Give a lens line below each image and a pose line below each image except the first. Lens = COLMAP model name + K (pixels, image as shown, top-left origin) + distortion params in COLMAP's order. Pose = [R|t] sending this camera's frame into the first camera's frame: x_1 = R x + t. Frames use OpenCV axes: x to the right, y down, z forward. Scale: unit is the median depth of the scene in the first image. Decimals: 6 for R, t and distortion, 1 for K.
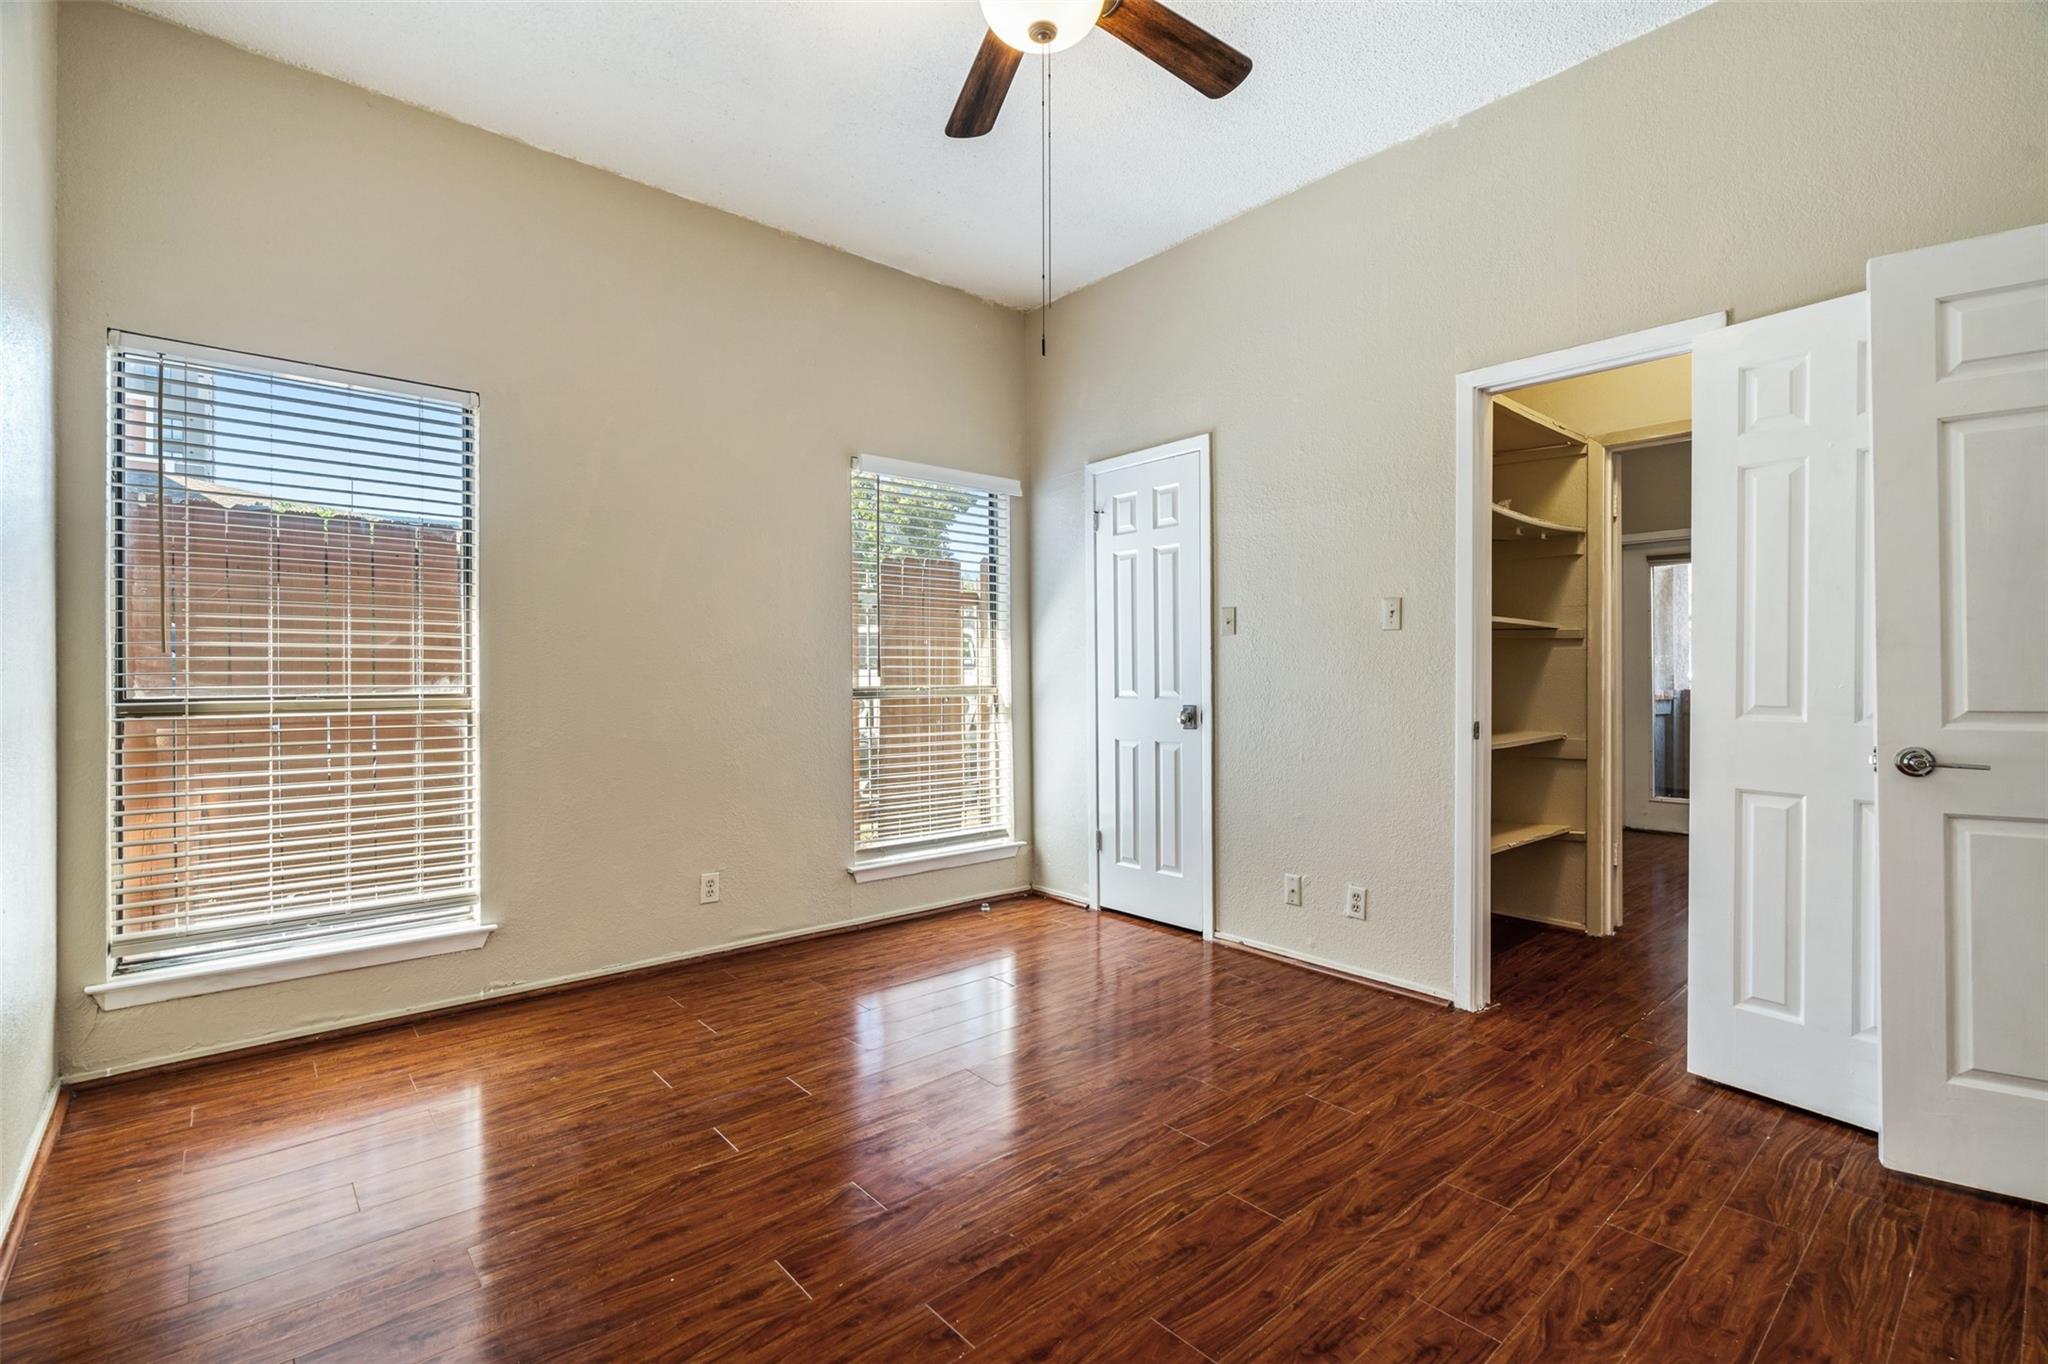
lens RADIAL K [[925.9, 0, 1039.4], [0, 925.9, 672.7], [0, 0, 1]] dist [-0.008640, 0.001832]
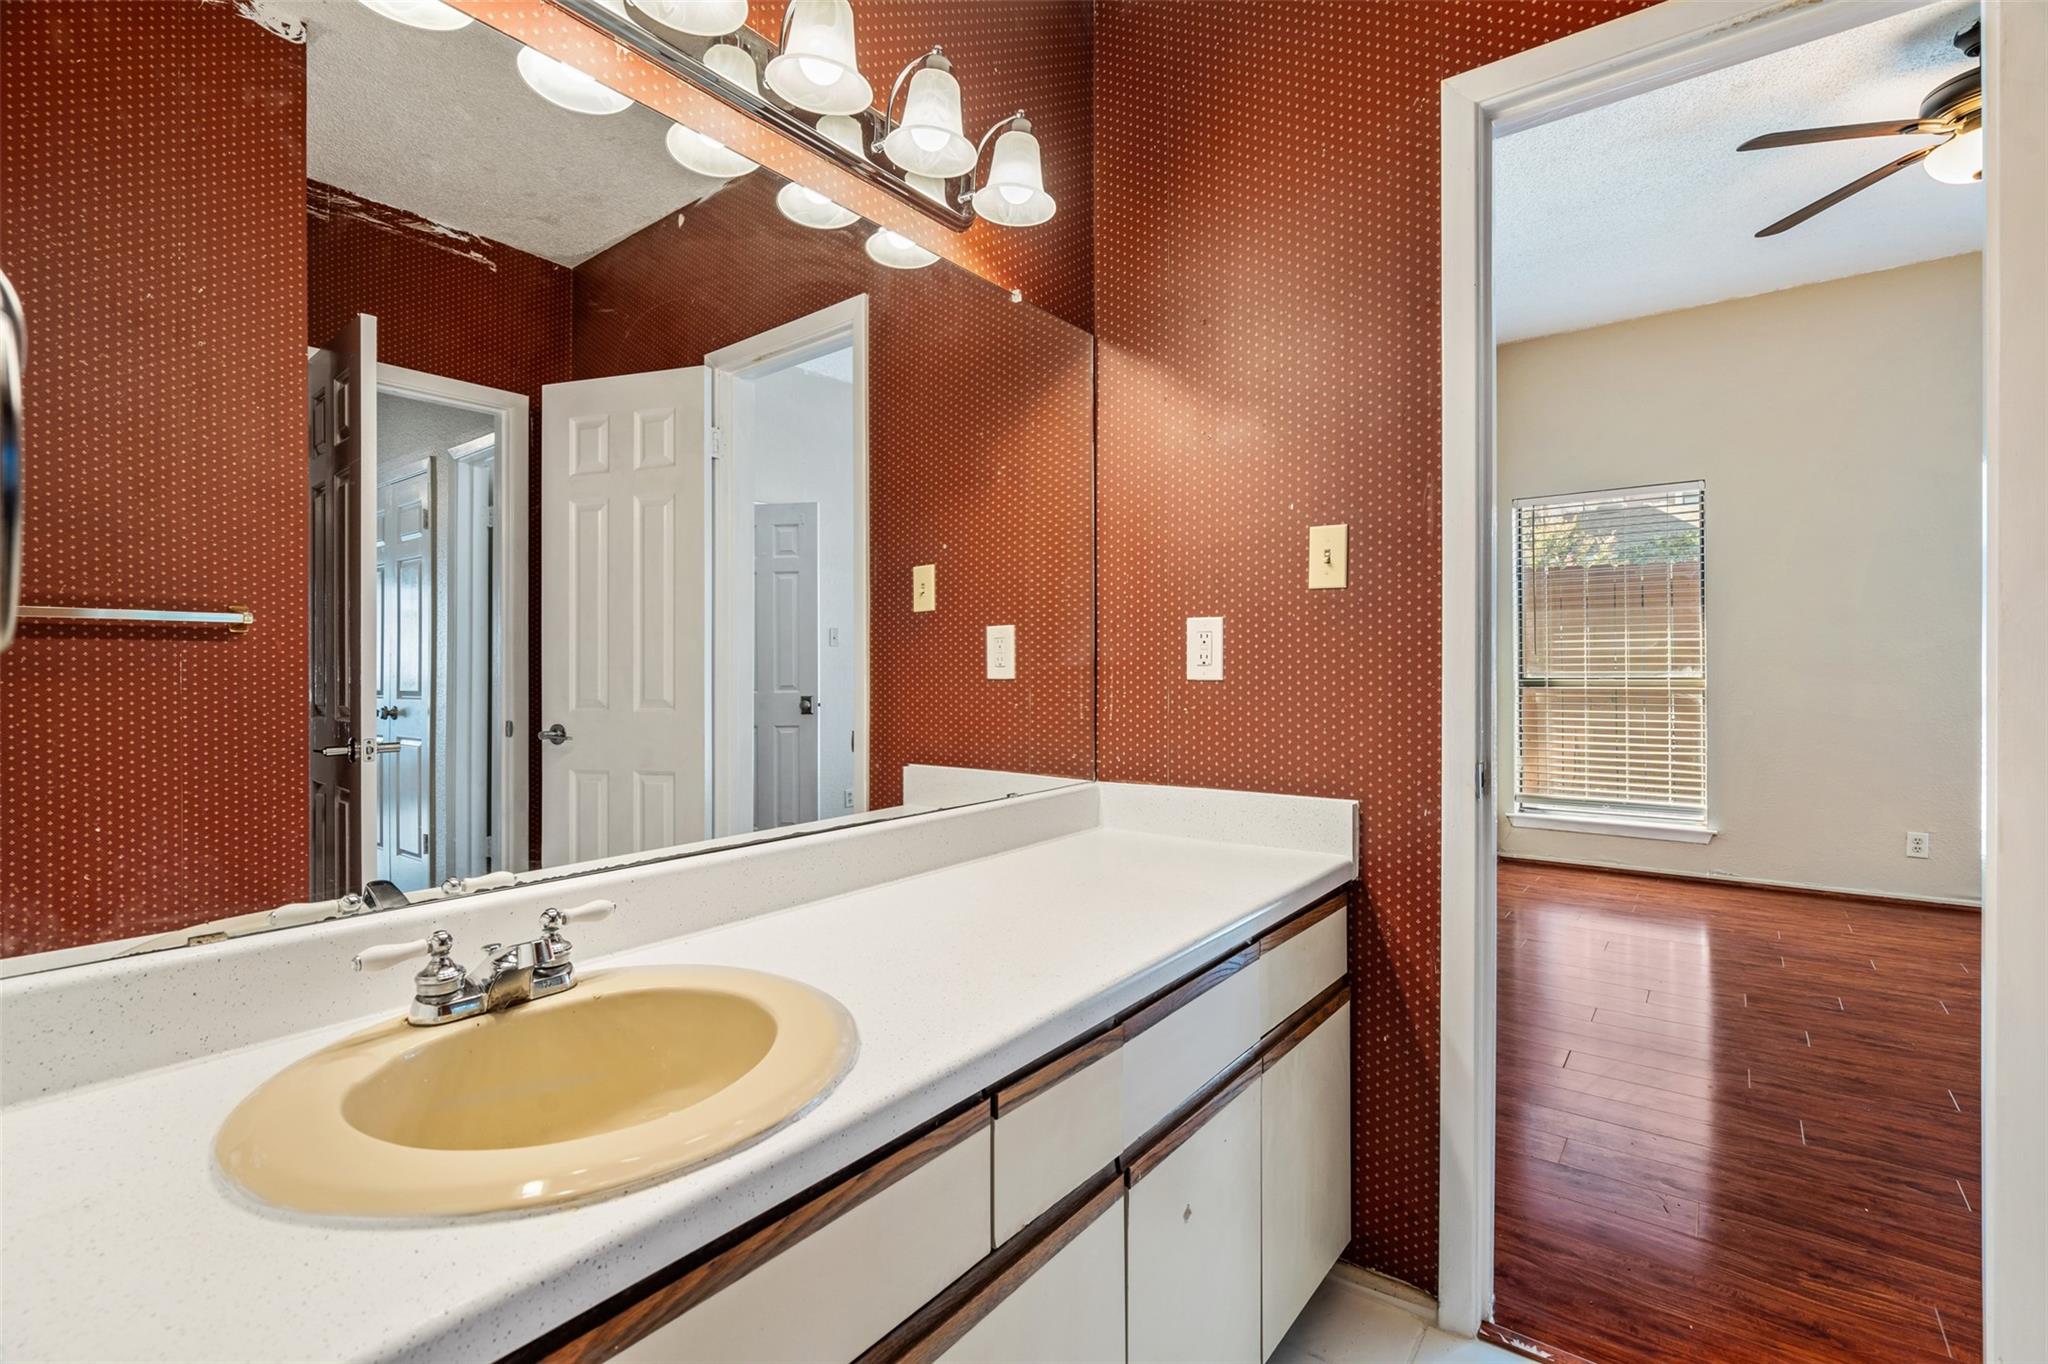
lens RADIAL K [[925.9, 0, 1032.7], [0, 925.9, 671.2], [0, 0, 1]] dist [-0.008640, 0.001832]
pose [[0.195110, 0.000268, -0.980781, 0.703533], [0.005242, 0.999985, 0.001316, 0.005148], [0.980767, -0.005398, 0.195106, -0.407418]]
